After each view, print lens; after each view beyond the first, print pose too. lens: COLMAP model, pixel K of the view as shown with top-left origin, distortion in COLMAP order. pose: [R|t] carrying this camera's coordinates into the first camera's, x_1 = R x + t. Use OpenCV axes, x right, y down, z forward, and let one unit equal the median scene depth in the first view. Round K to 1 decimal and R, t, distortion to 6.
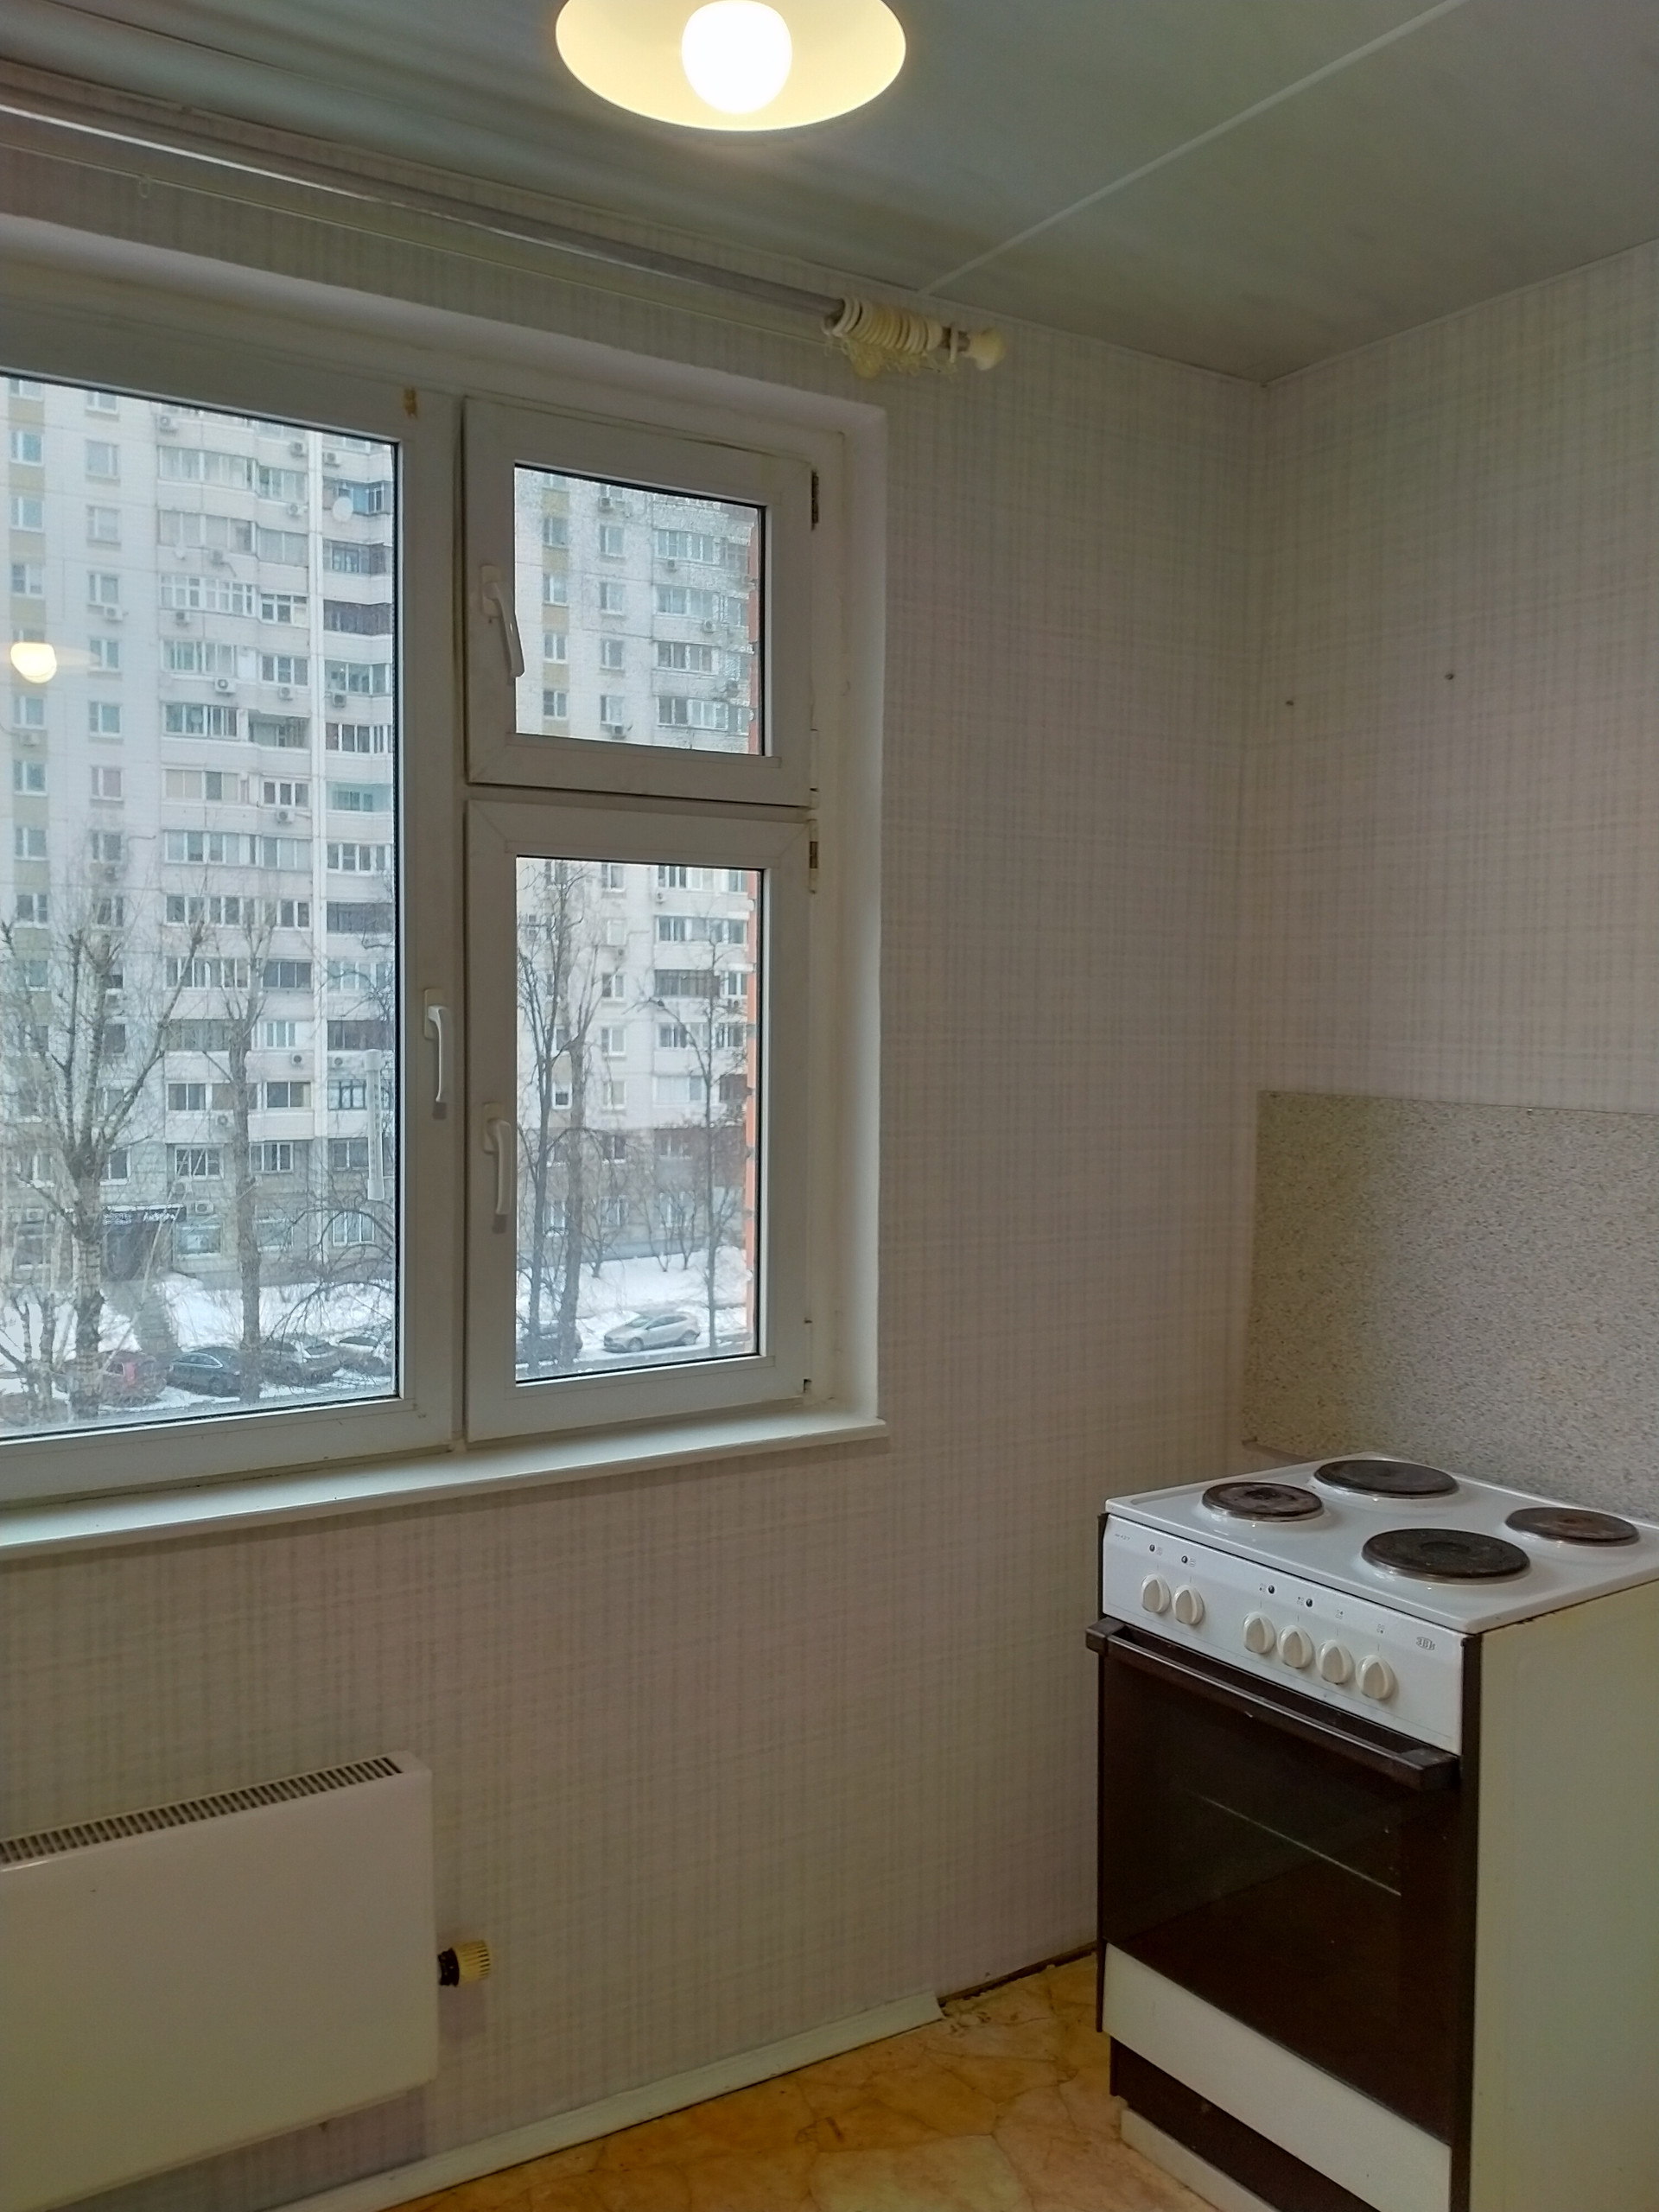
lens RADIAL K [[1763.6, 0, 773.5], [0, 1763.6, 1090.5], [0, 0, 1]] dist [0.084861, -0.133577]
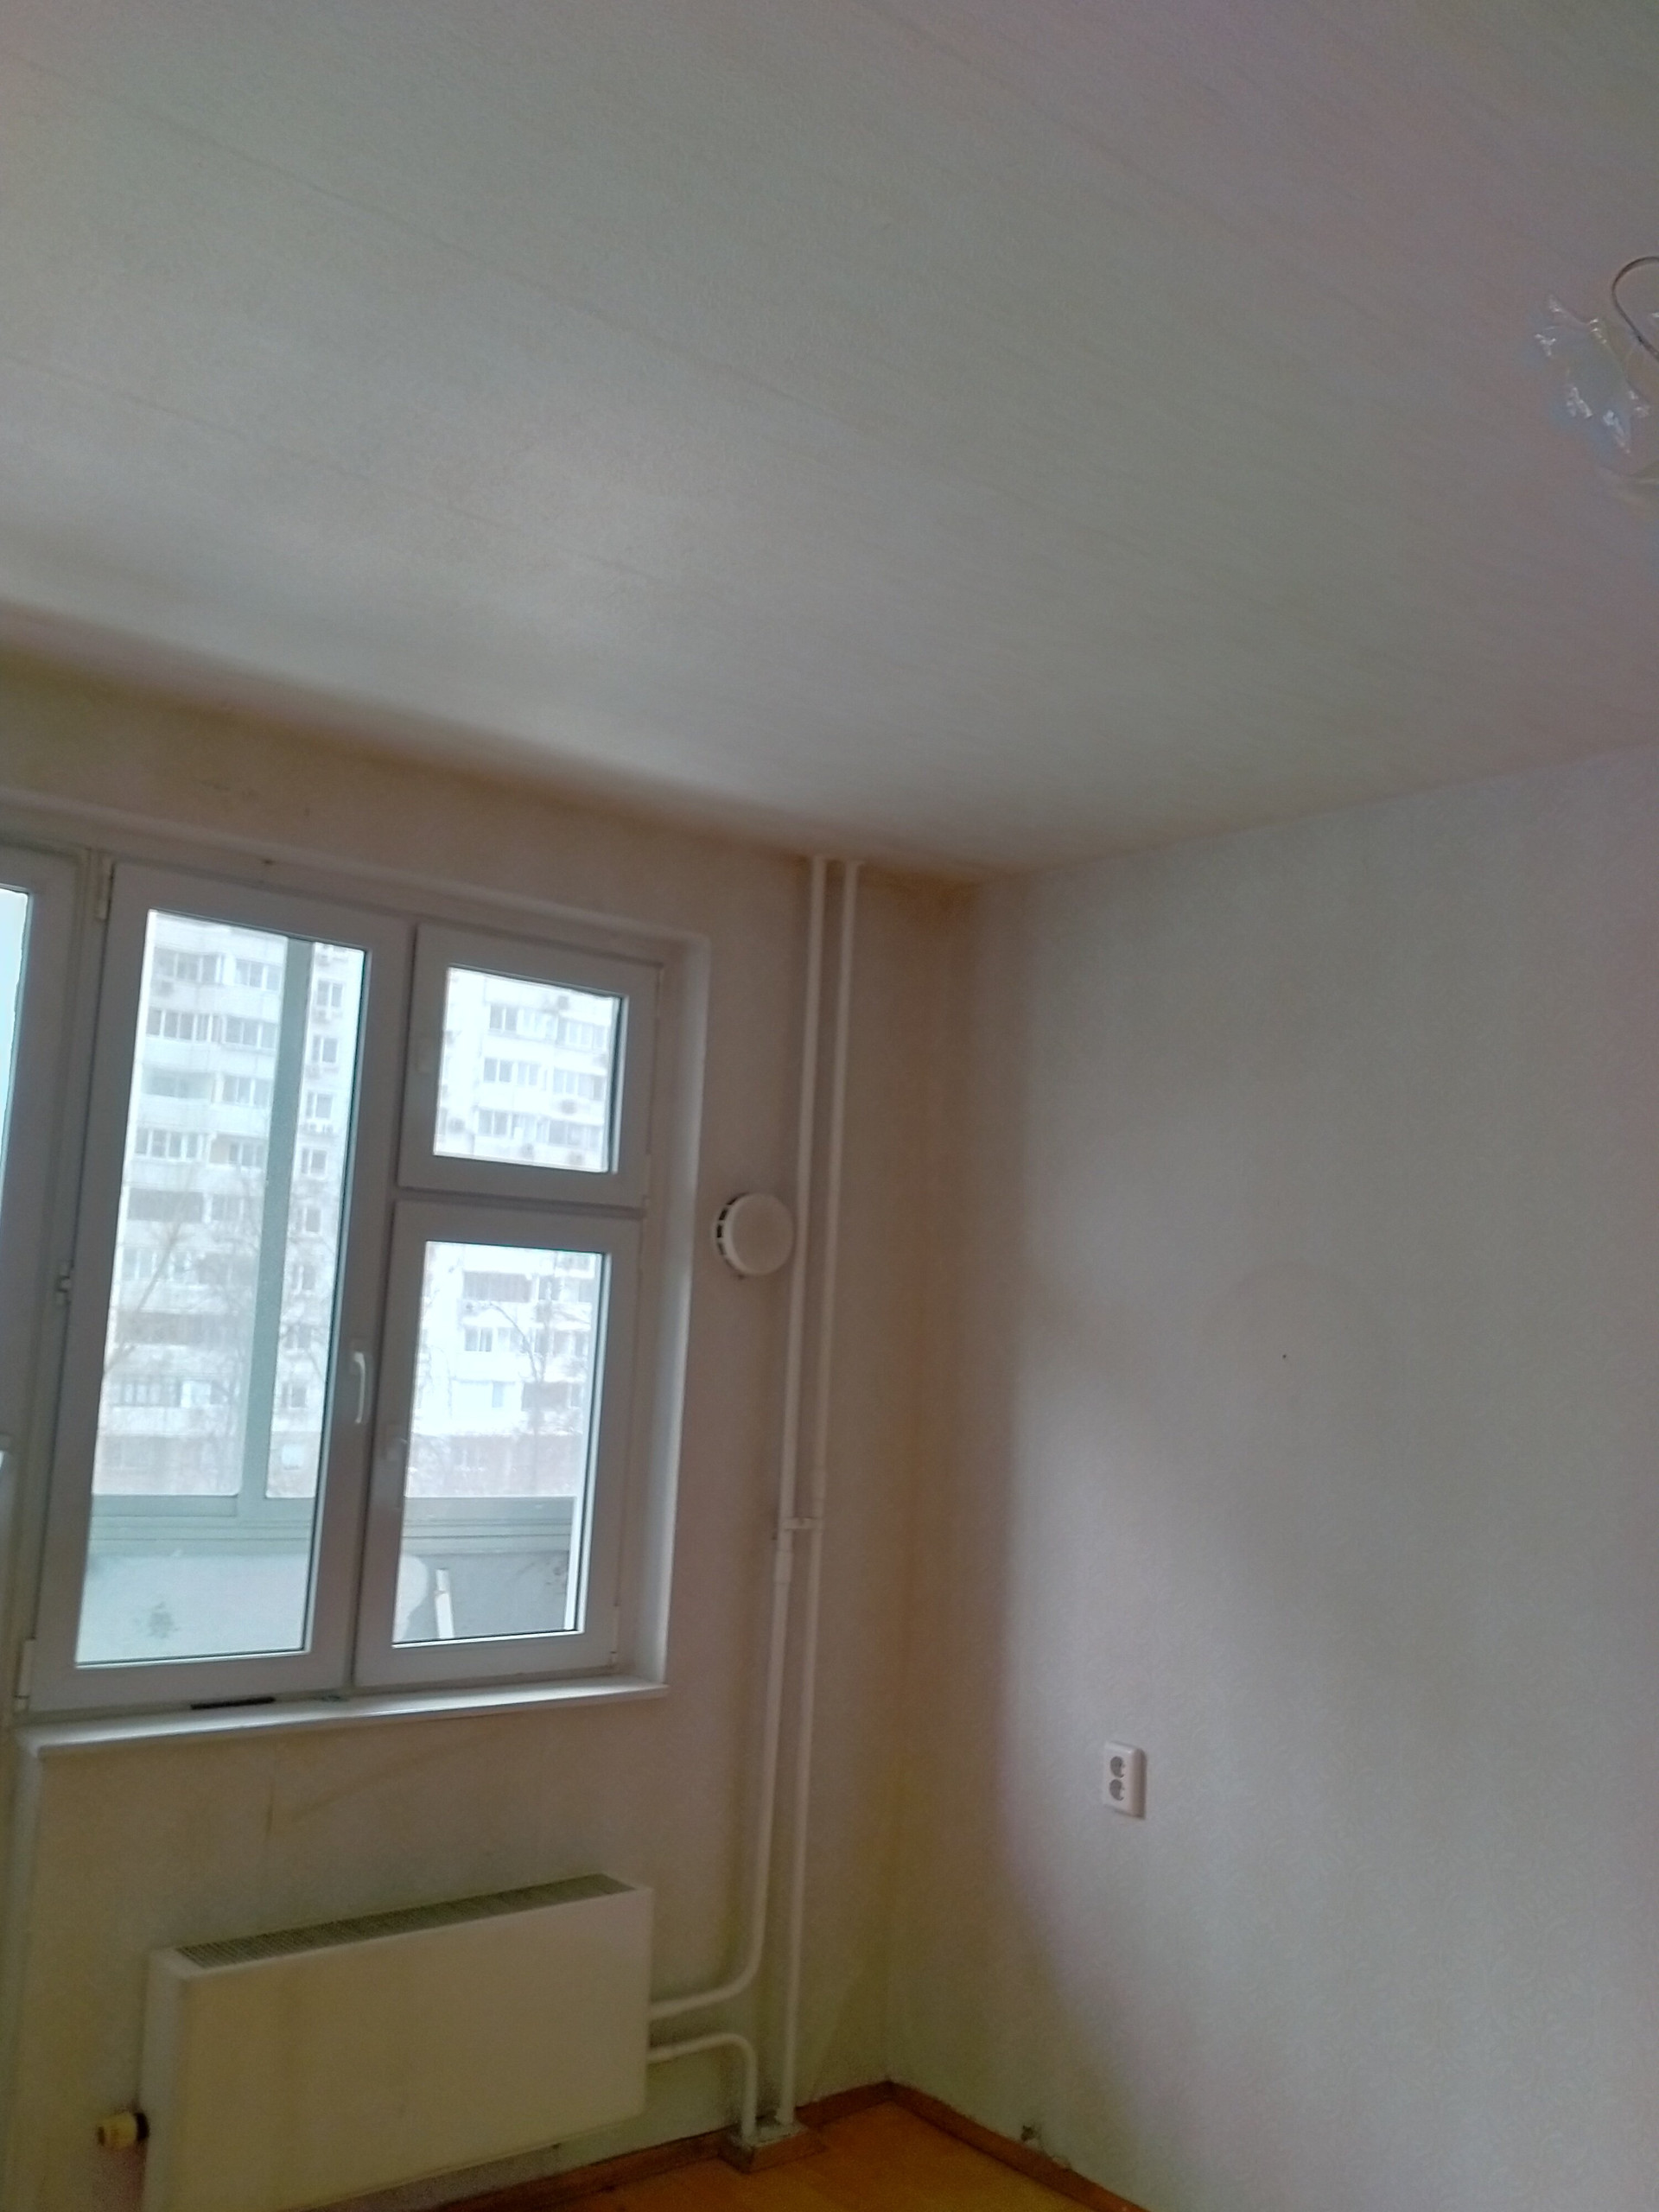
lens RADIAL K [[1763.6, 0, 773.5], [0, 1763.6, 1090.5], [0, 0, 1]] dist [0.084861, -0.133577]
pose [[0.993164, 0.061528, 0.099197, -0.019625], [-0.043225, 0.983244, -0.177096, -0.015623], [-0.108431, 0.171597, 0.979182, -0.347975]]
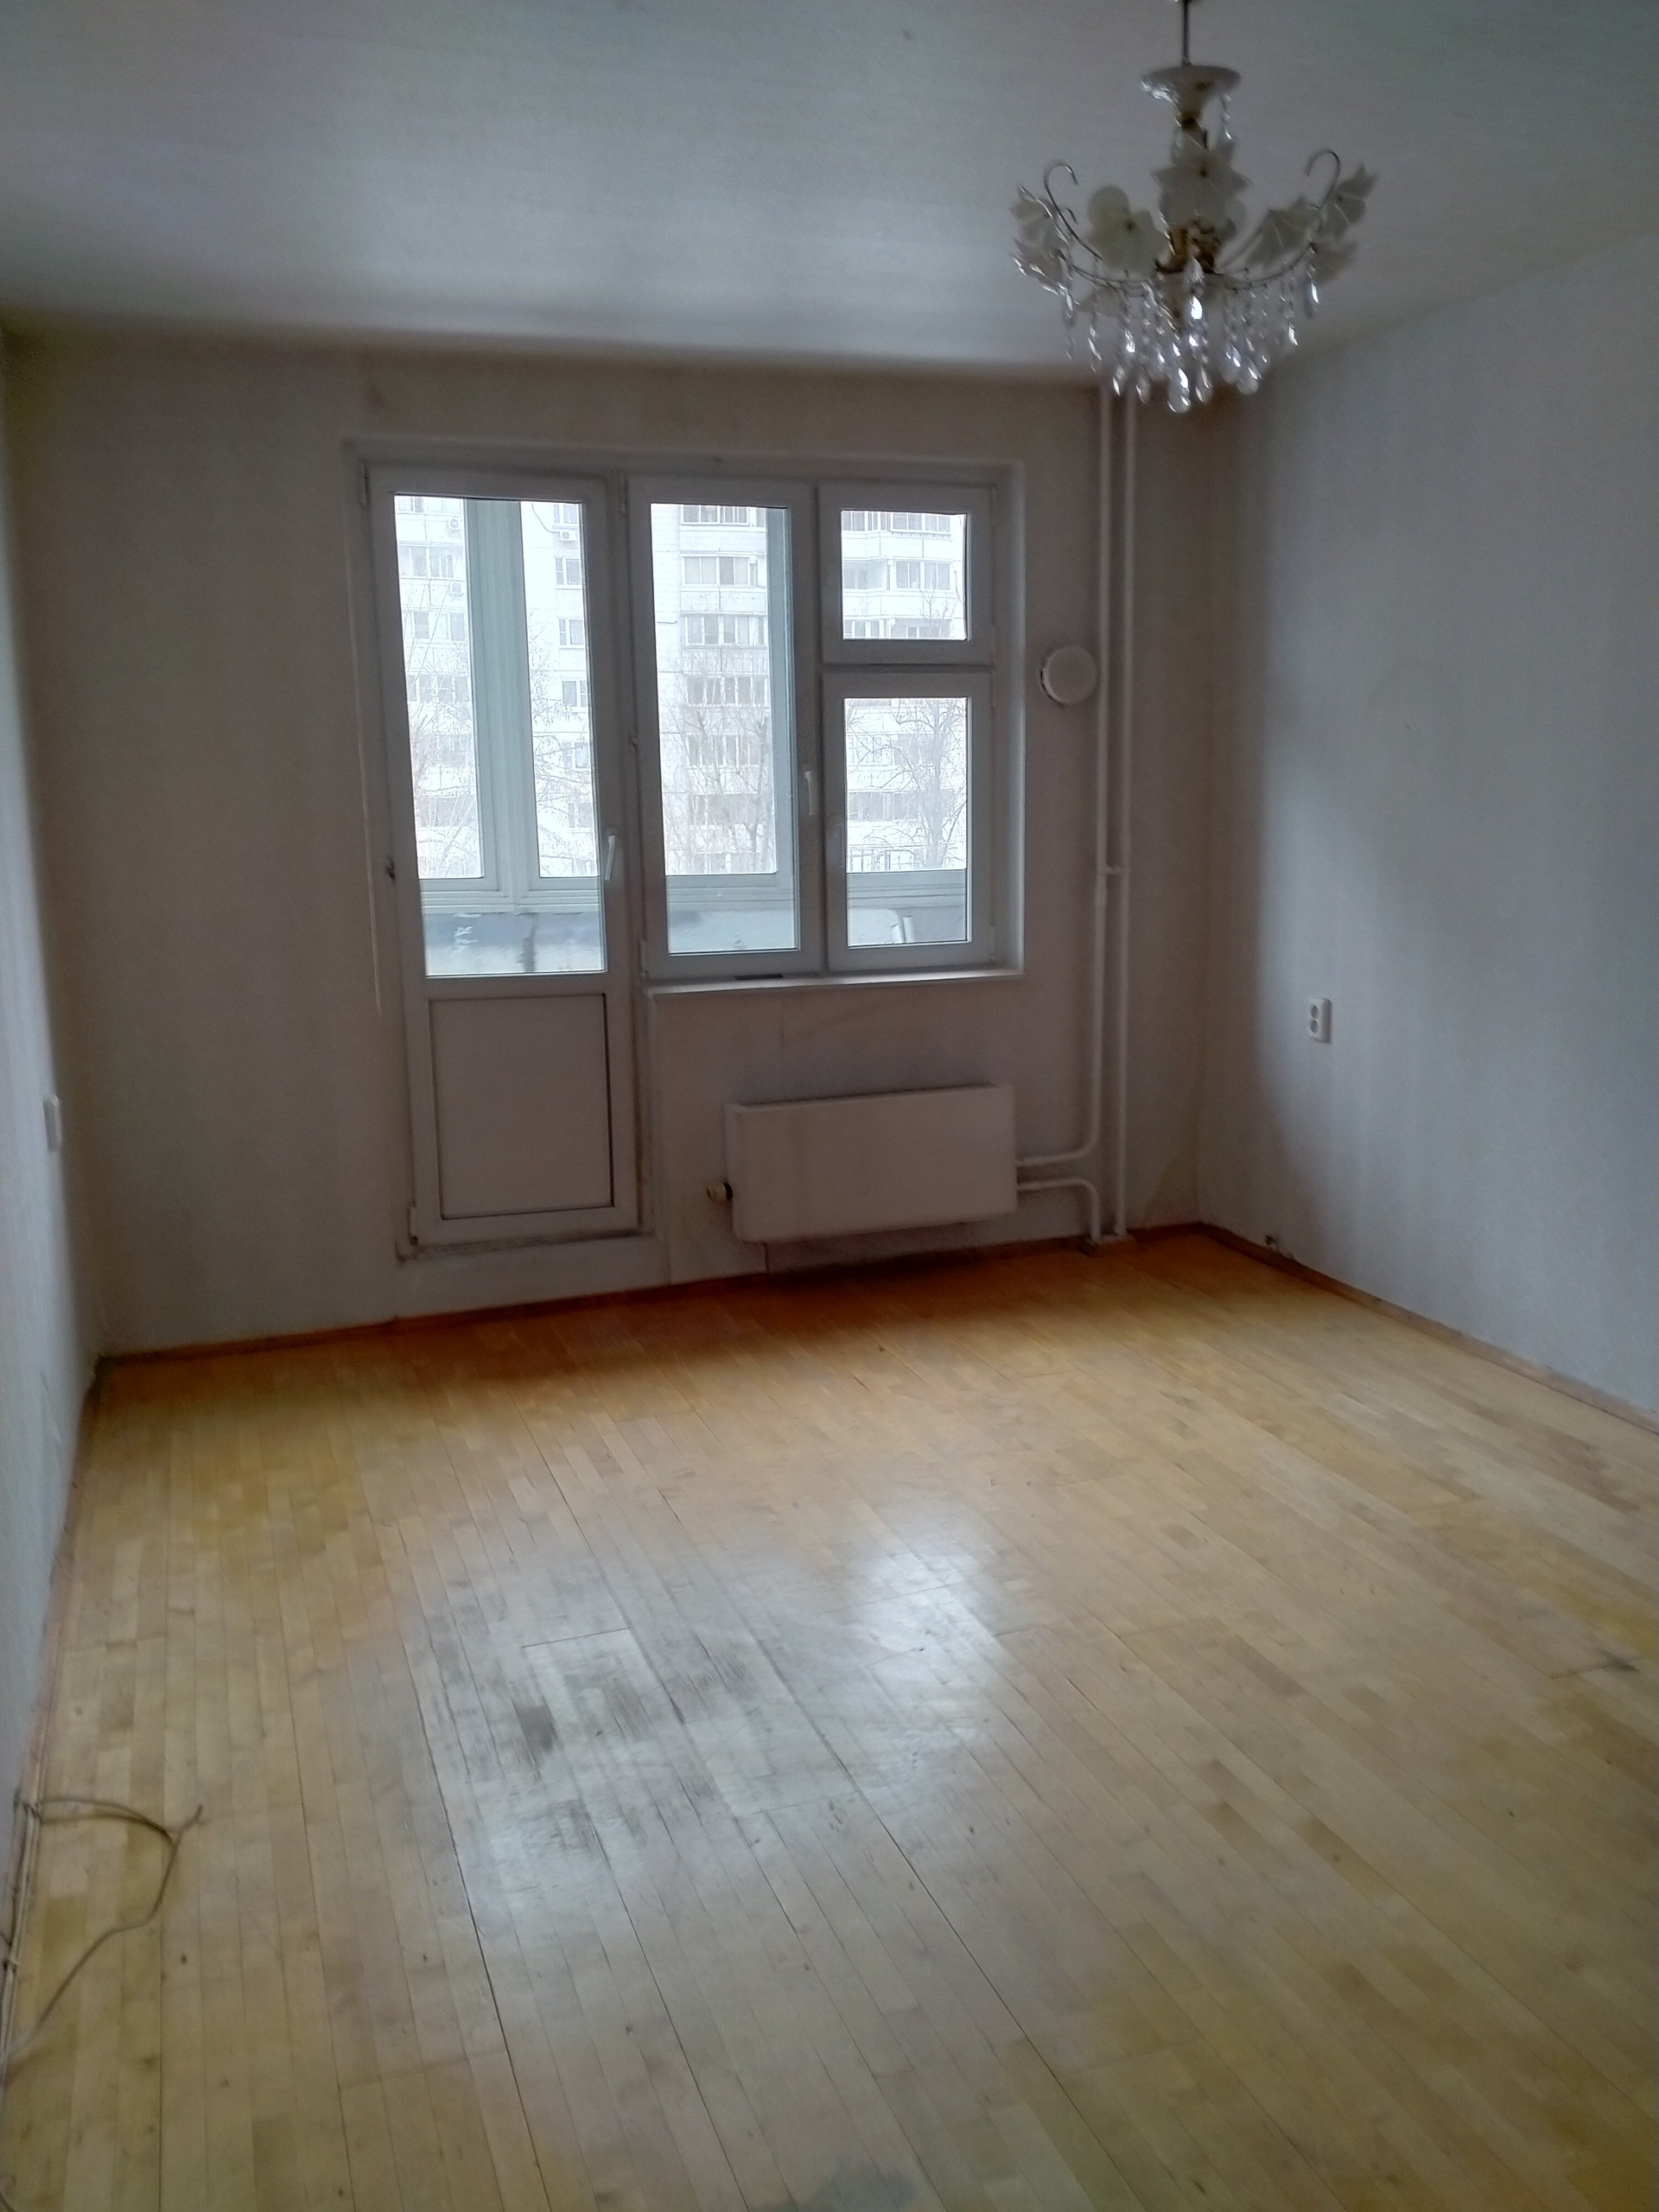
lens RADIAL K [[1763.6, 0, 773.5], [0, 1763.6, 1090.5], [0, 0, 1]] dist [0.084861, -0.133577]
pose [[0.960808, 0.029724, -0.275616, 0.336280], [0.005980, 0.991781, 0.127807, 0.056563], [0.277150, -0.124446, 0.952733, -1.008742]]
